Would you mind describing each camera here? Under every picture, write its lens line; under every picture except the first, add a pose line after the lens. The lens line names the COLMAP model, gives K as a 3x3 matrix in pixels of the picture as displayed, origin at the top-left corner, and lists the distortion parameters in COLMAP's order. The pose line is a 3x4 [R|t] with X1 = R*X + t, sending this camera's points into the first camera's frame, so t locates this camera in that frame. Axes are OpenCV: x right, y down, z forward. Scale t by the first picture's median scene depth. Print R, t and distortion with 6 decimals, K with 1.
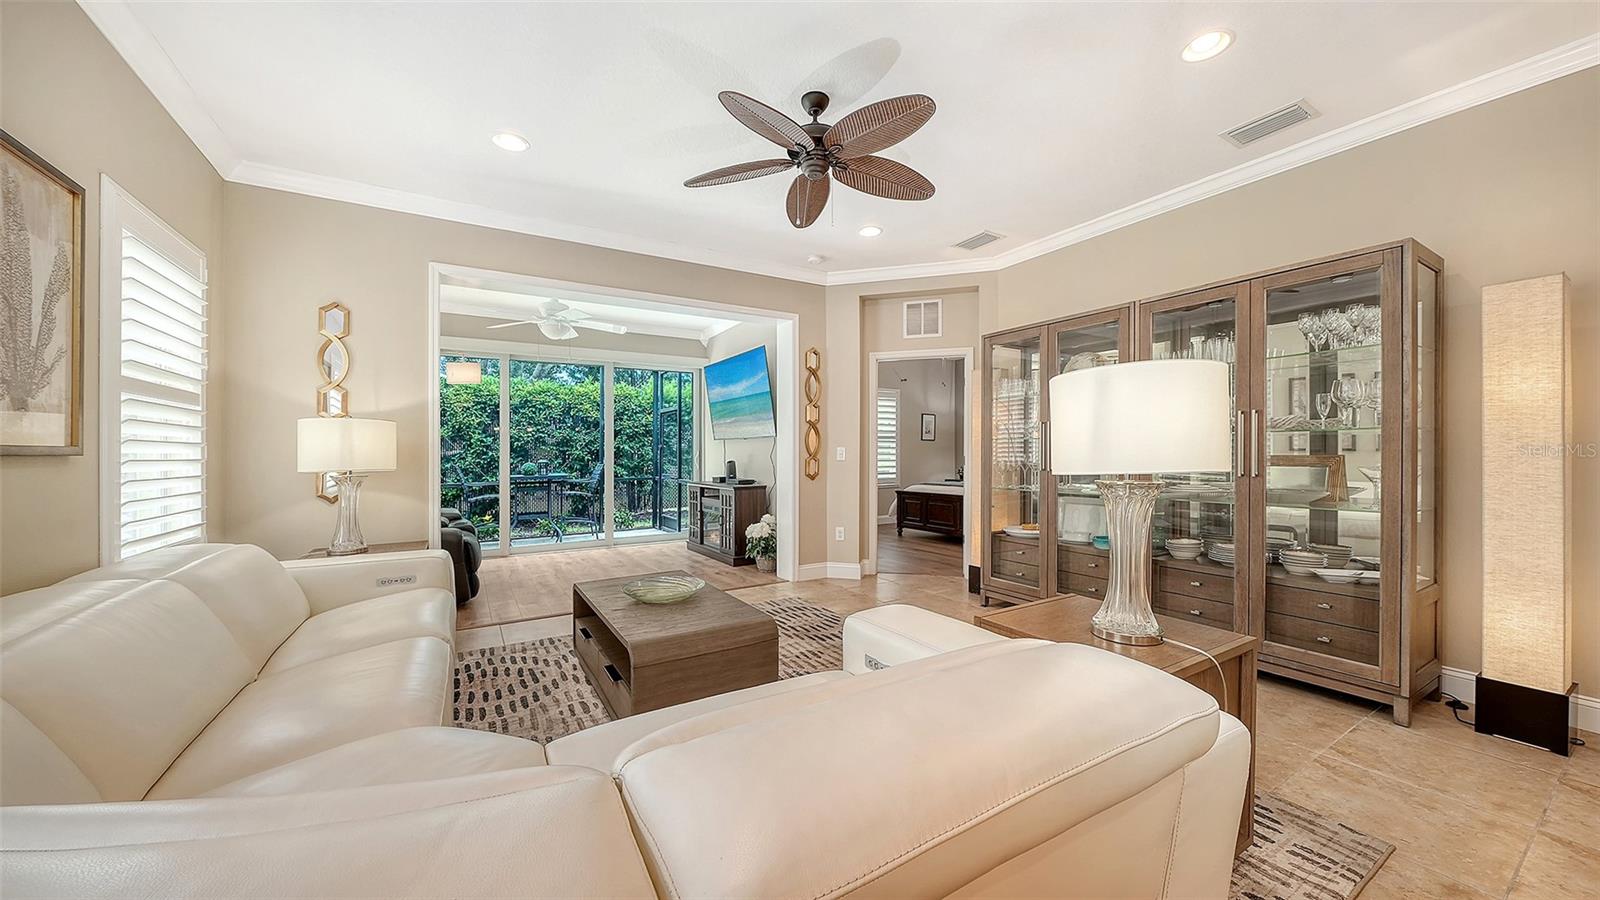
lens RADIAL K [[563.9, 0, 805.5], [0, 563.9, 455.5], [0, 0, 1]] dist [-0.003045, -0.000424]
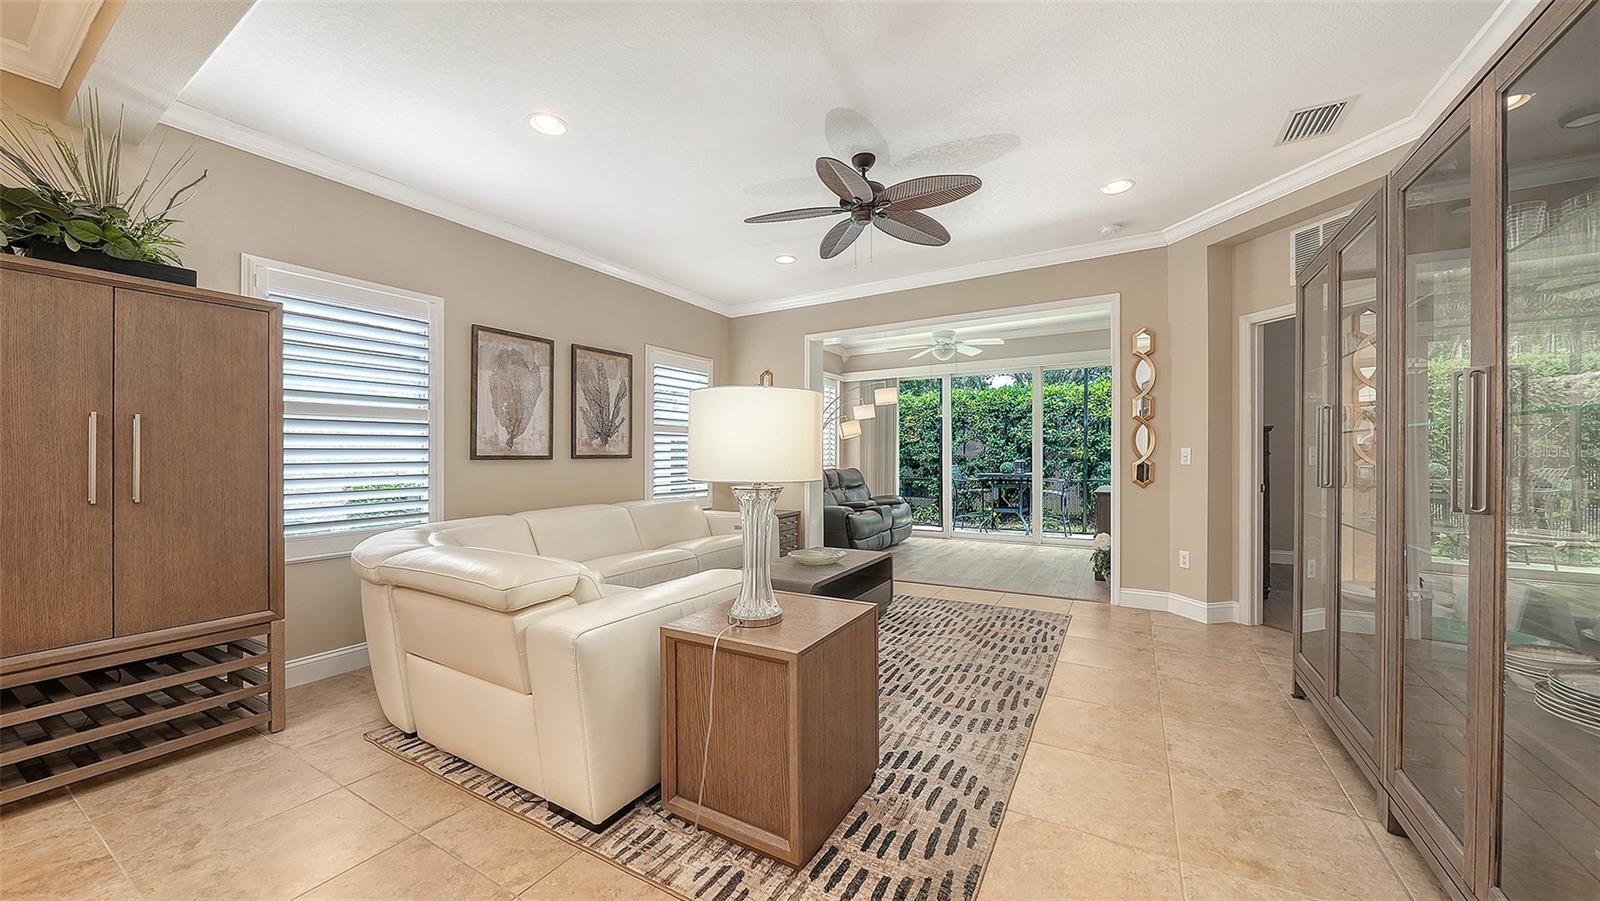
lens RADIAL K [[564.6, 0, 794.3], [0, 564.6, 462.6], [0, 0, 1]] dist [-0.002462, -0.000169]
pose [[0.465235, 0.010522, -0.885125, 0.540473], [0.002524, 0.999910, 0.013213, -0.005242], [0.885184, -0.008382, 0.465166, 0.181075]]
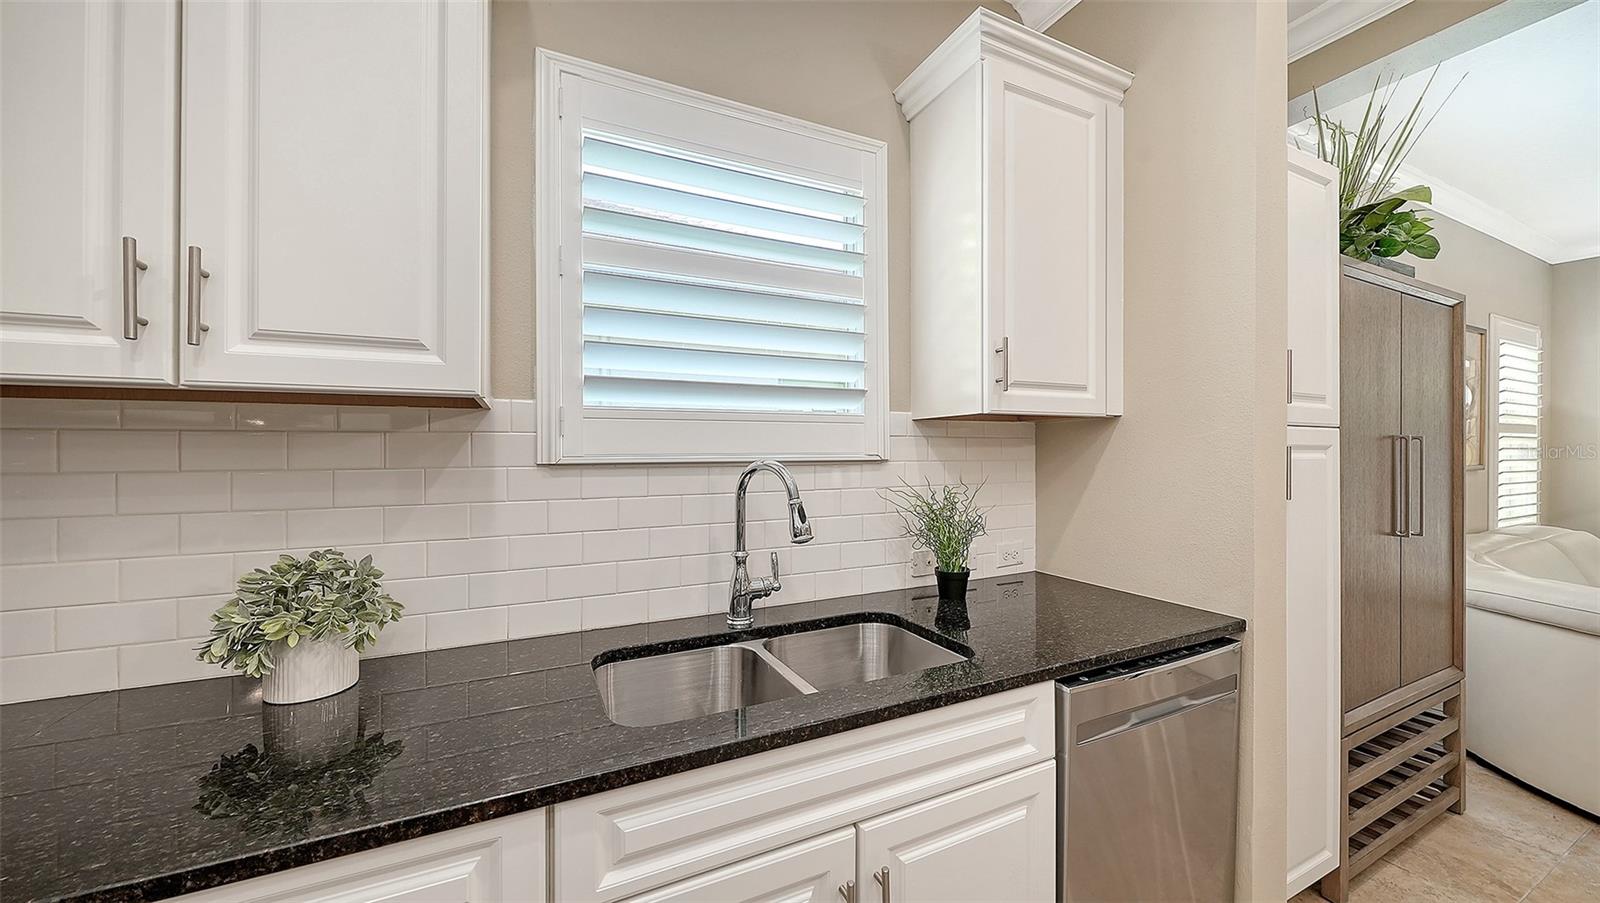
lens RADIAL K [[556.8, 0, 775.4], [0, 556.8, 448.1], [0, 0, 1]] dist [-0.016407, 0.000042]
pose [[-0.138927, 0.006162, -0.990283, 0.345010], [-0.002206, 0.999976, 0.006532, -0.031919], [0.990300, 0.003092, -0.138910, -0.450421]]
